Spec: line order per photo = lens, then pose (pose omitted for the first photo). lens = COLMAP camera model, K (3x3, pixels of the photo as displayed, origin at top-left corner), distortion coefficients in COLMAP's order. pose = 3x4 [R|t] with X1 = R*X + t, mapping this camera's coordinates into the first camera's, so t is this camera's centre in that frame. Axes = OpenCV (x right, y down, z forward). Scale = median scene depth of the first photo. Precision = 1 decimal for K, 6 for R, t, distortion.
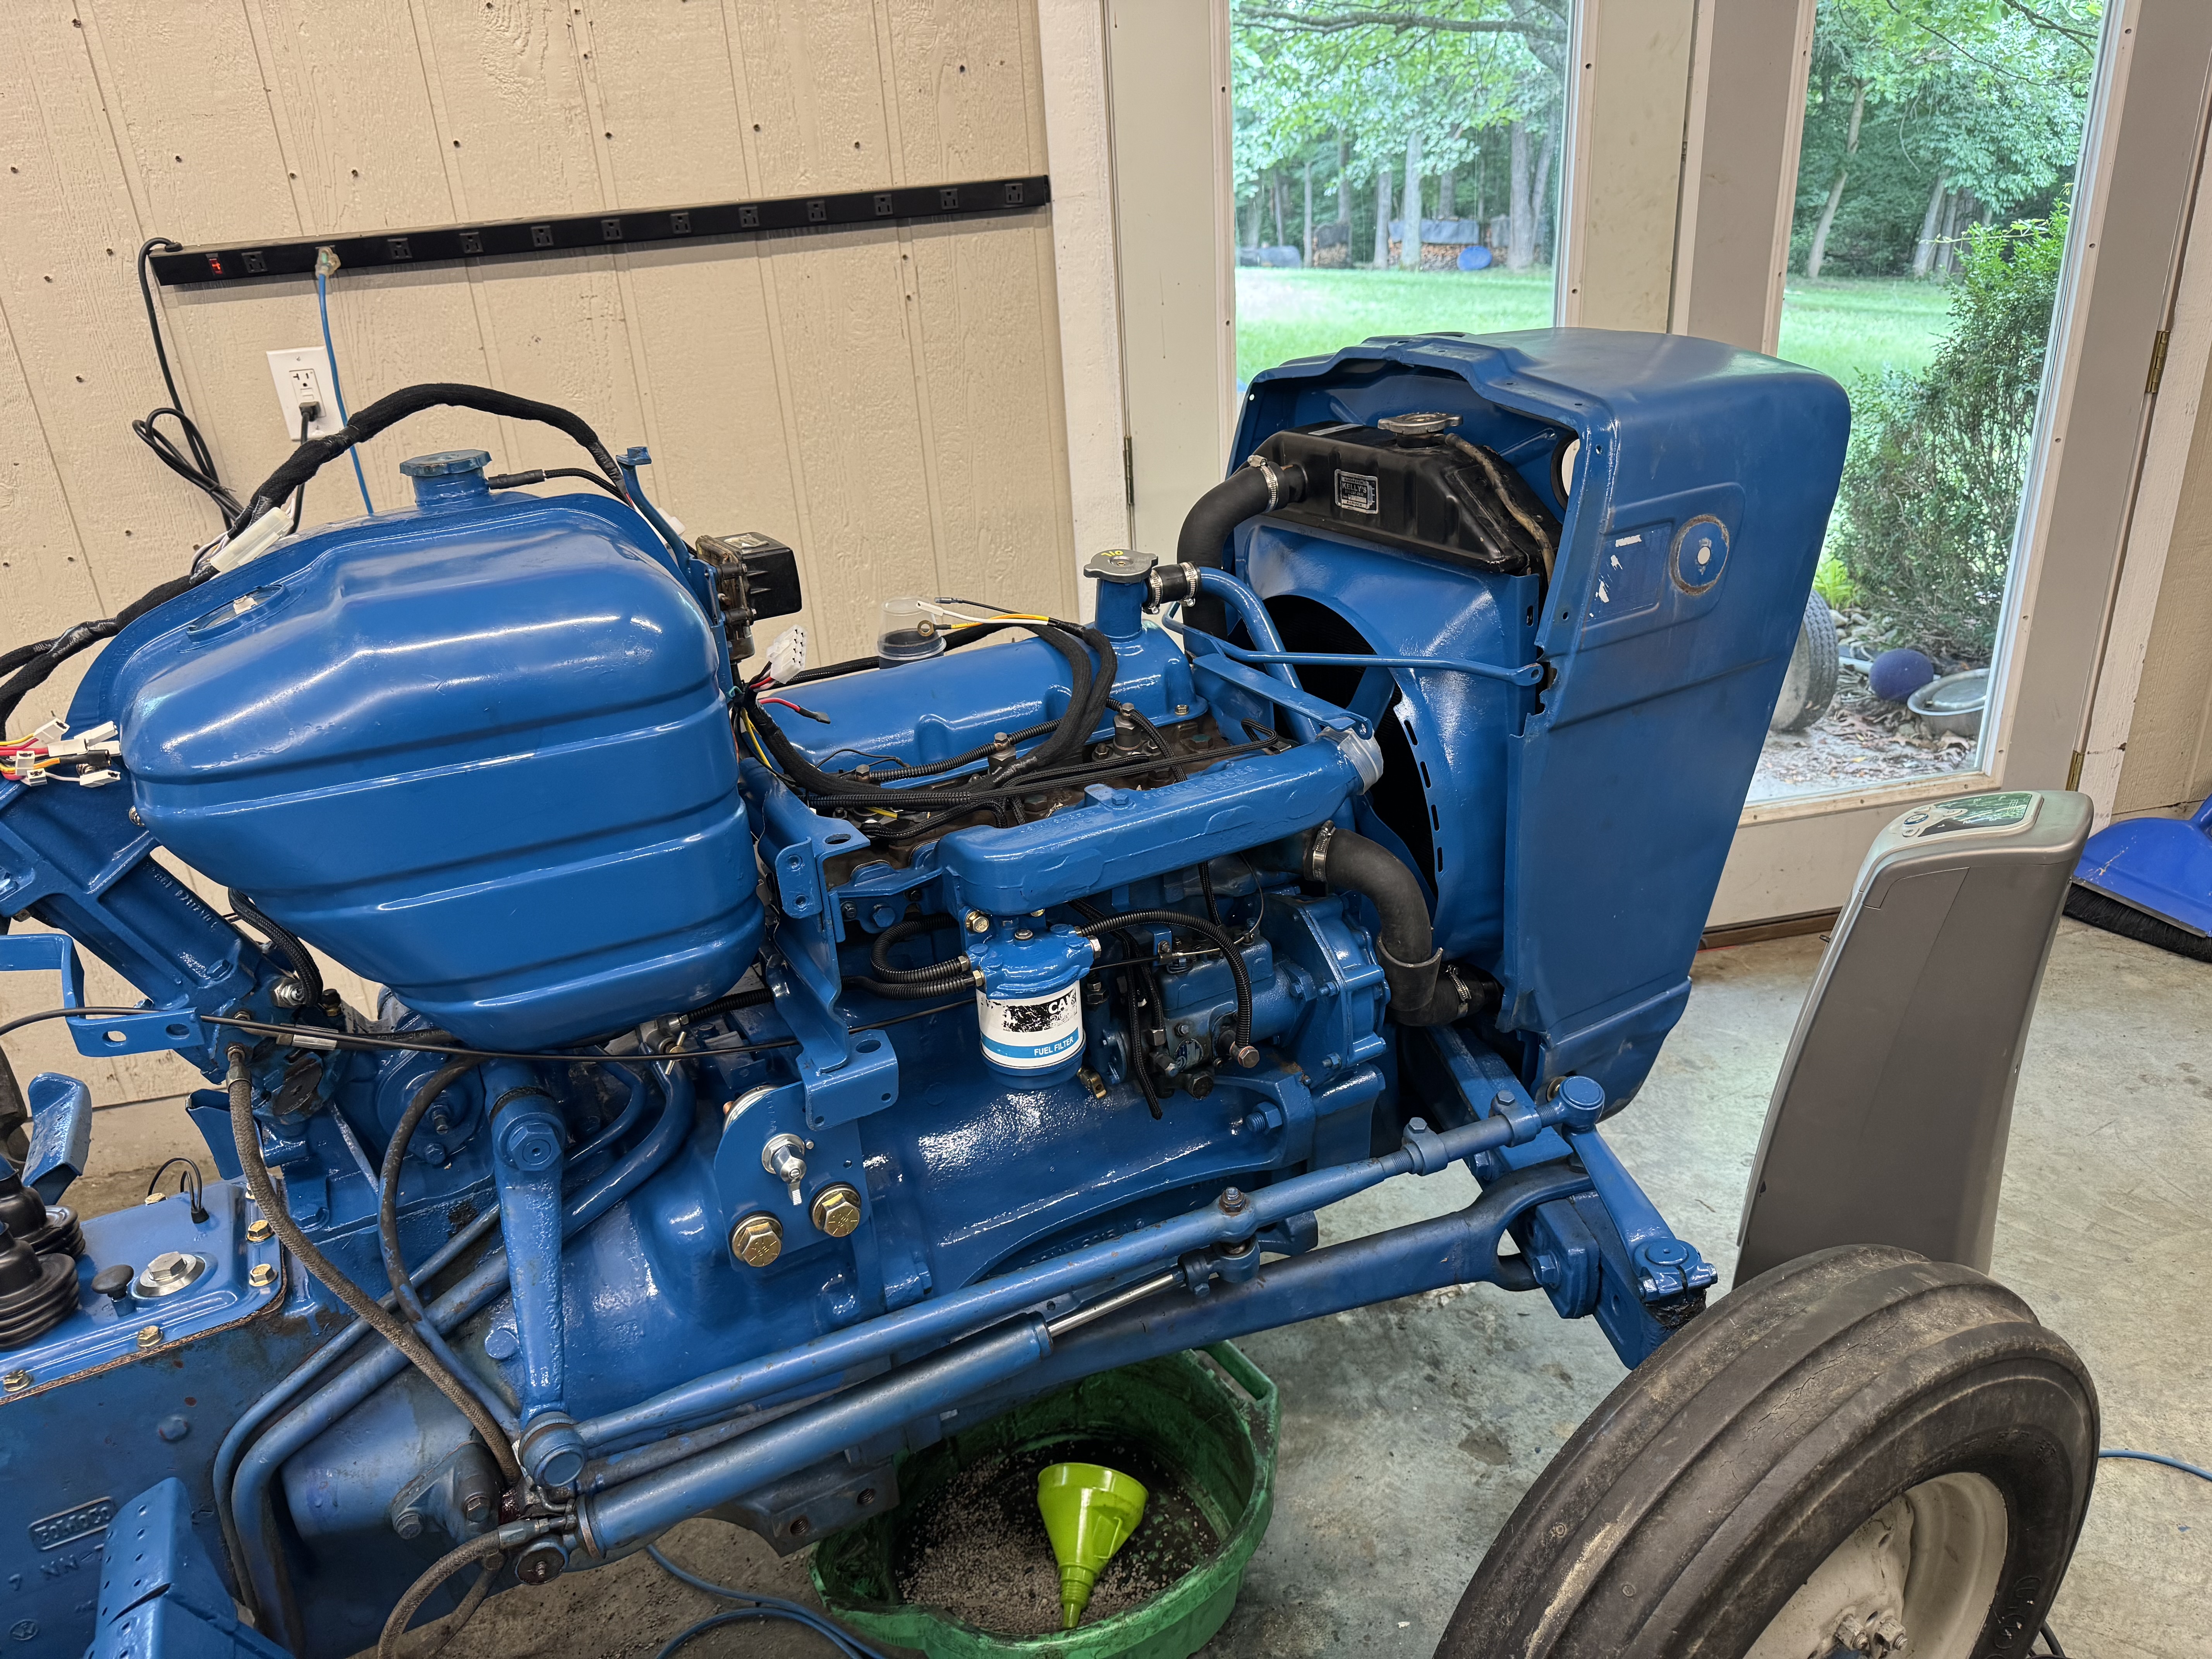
lens RADIAL K [[1623.0, 0, 1112.2], [0, 1623.0, 836.8], [0, 0, 1]] dist [0.060746, -0.063720]
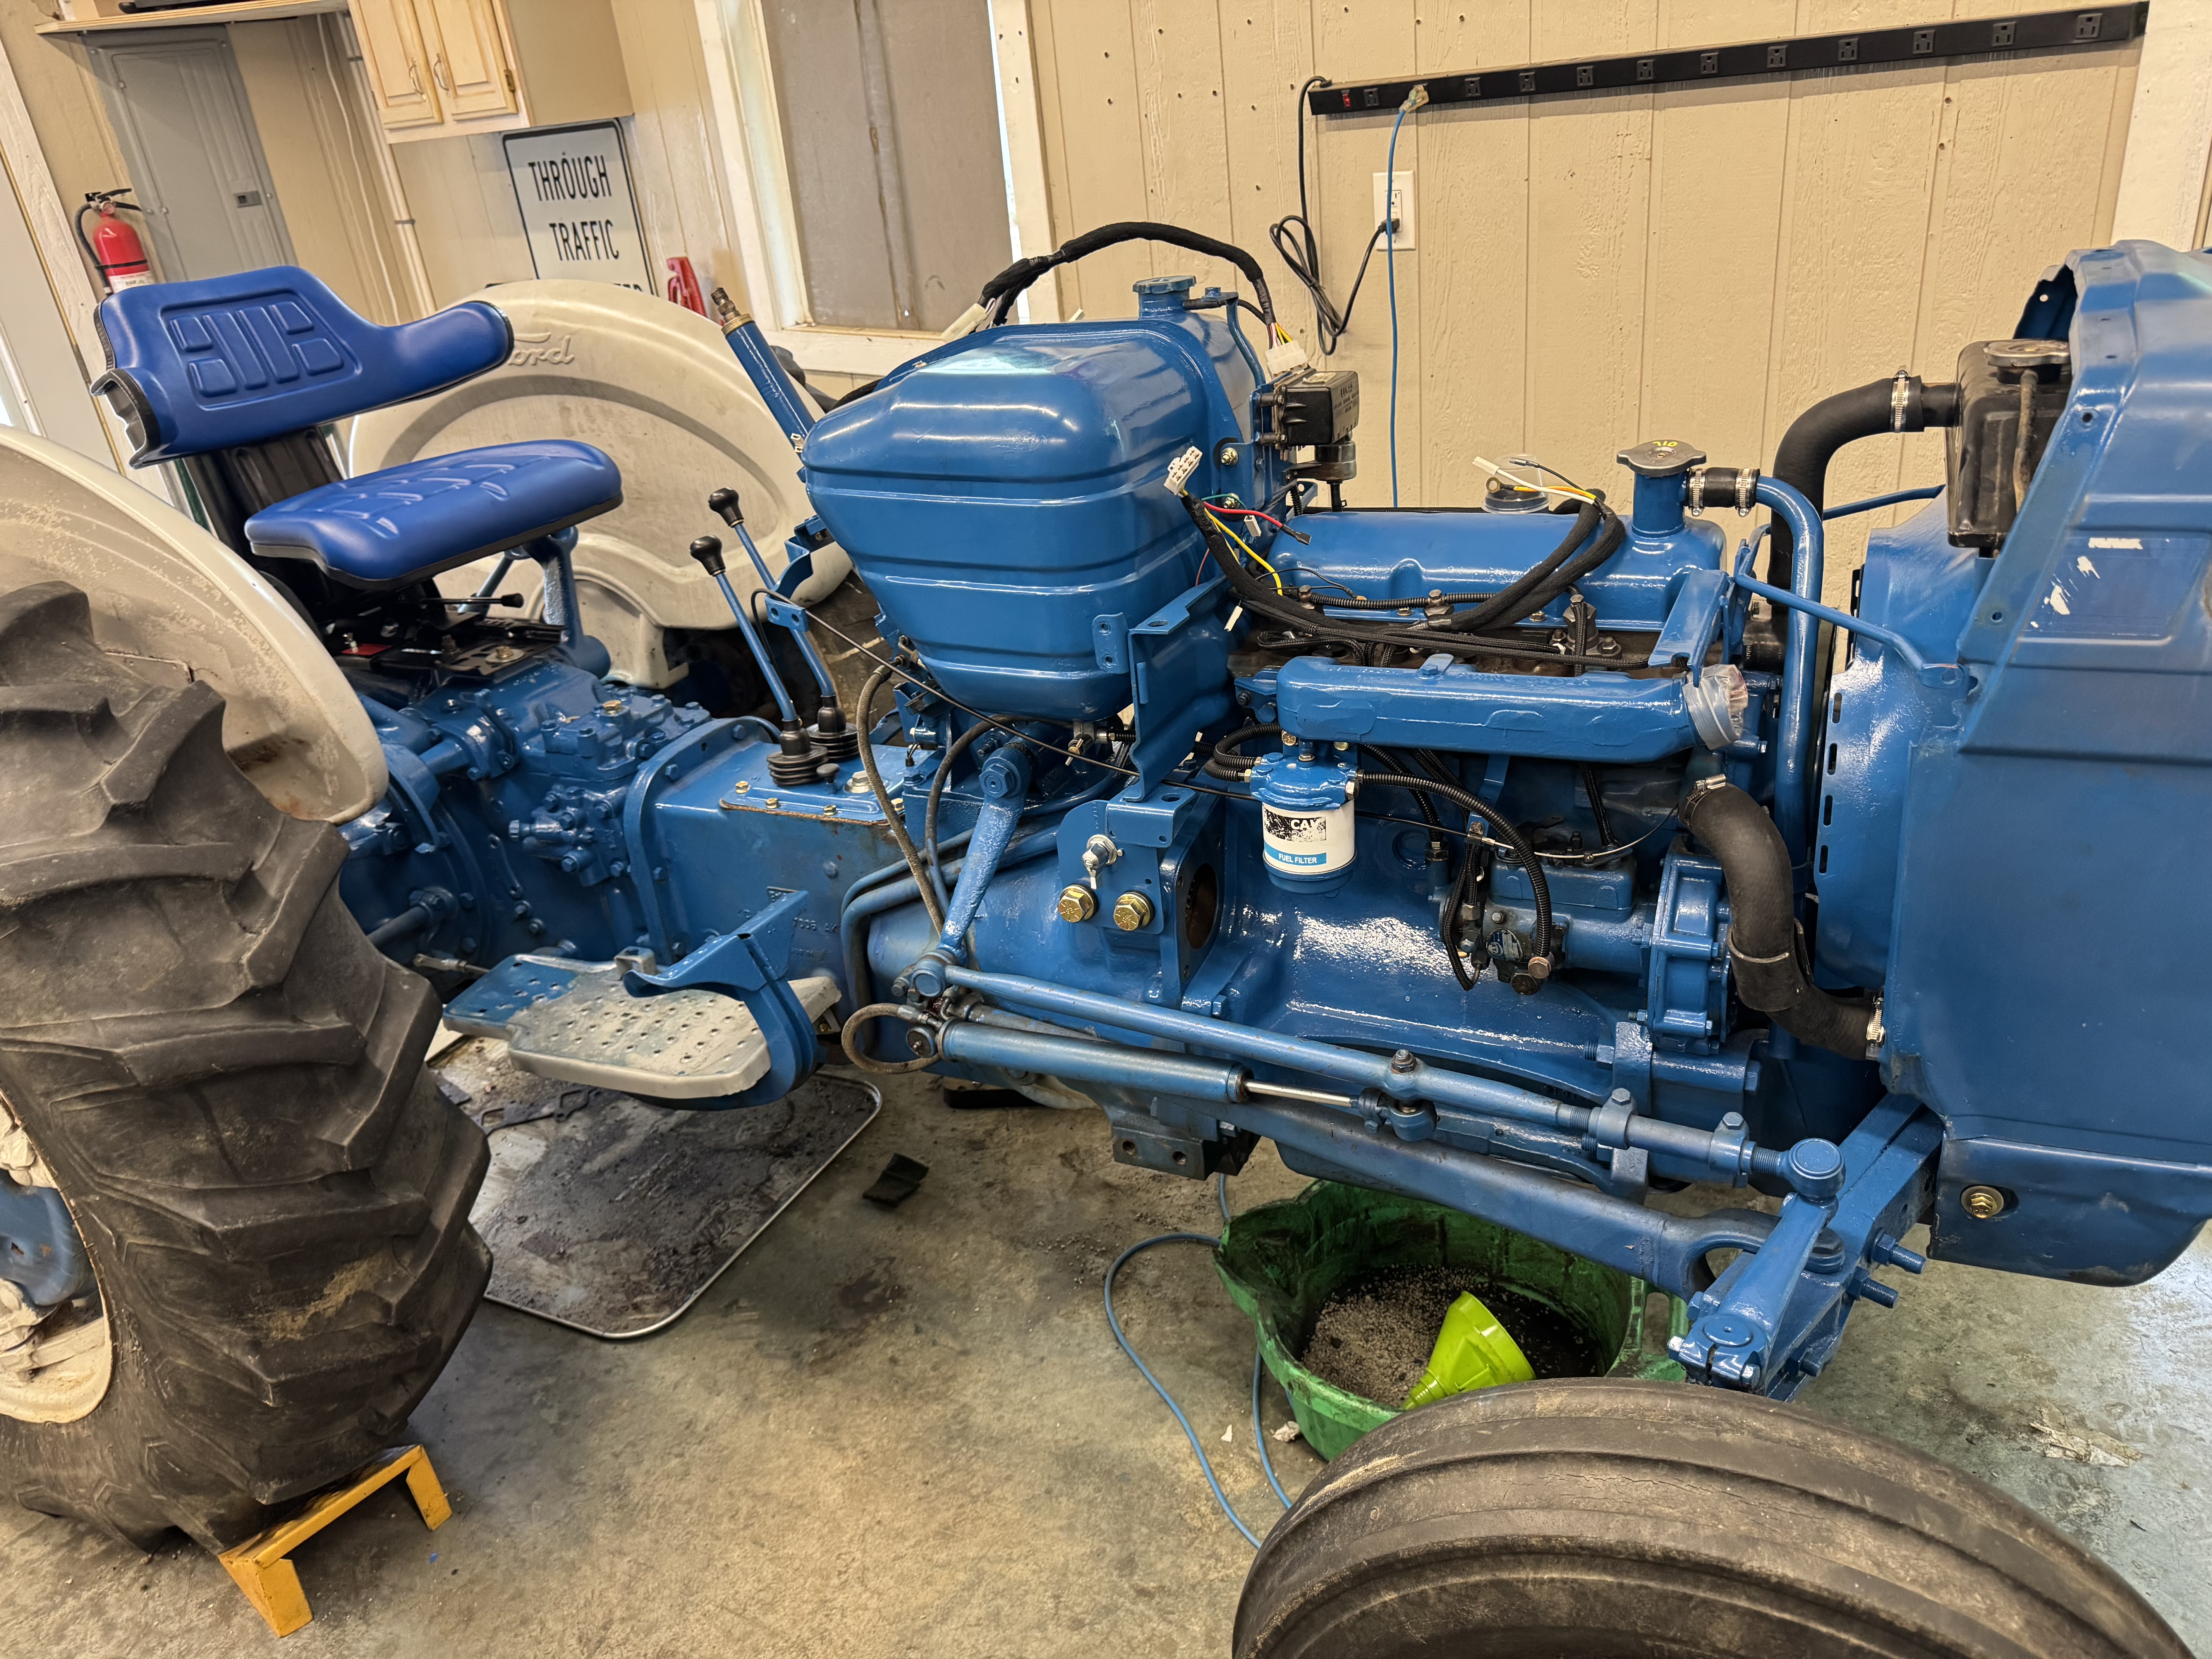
lens RADIAL K [[1628.4, 0, 1112.3], [0, 1628.4, 814.8], [0, 0, 1]] dist [0.033802, -0.026570]
pose [[0.608725, 0.340468, -0.716614, 0.573893], [-0.265423, 0.938587, 0.220466, -0.096705], [0.747666, 0.056003, 0.661709, 0.124000]]
